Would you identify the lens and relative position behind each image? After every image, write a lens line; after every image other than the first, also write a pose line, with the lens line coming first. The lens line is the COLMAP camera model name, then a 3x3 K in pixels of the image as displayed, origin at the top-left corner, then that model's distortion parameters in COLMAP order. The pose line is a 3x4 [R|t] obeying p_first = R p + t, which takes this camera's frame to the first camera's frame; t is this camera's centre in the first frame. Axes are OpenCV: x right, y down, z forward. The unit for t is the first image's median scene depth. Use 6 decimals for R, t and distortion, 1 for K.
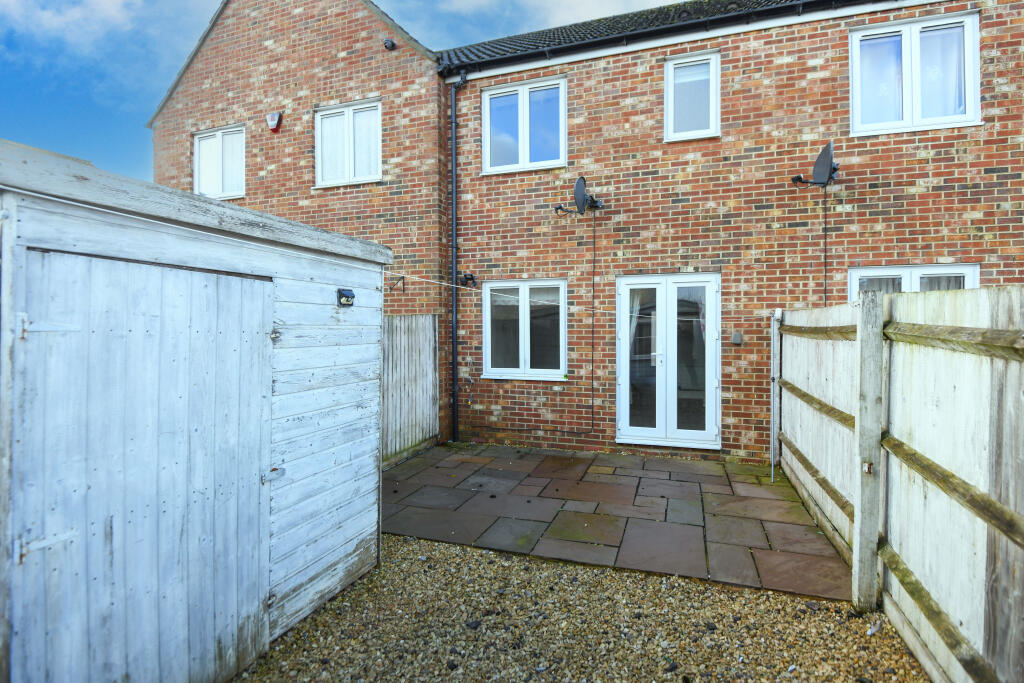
lens RADIAL K [[475.8, 0, 516.7], [0, 475.8, 335.9], [0, 0, 1]] dist [0.002741, -0.020221]
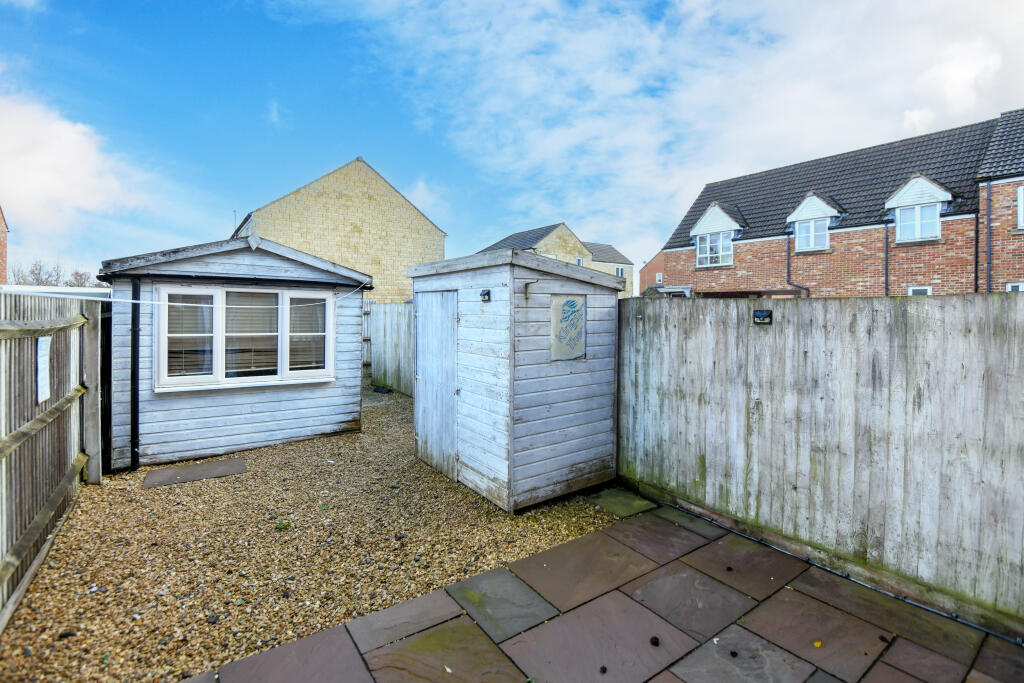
lens RADIAL K [[469.5, 0, 511.8], [0, 469.5, 312.6], [0, 0, 1]] dist [-0.000716, -0.000305]
pose [[-0.575641, 0.000184, -0.817703, 0.748727], [-0.020220, 0.999691, 0.014460, -0.050570], [0.817453, 0.024857, -0.575459, 1.857942]]
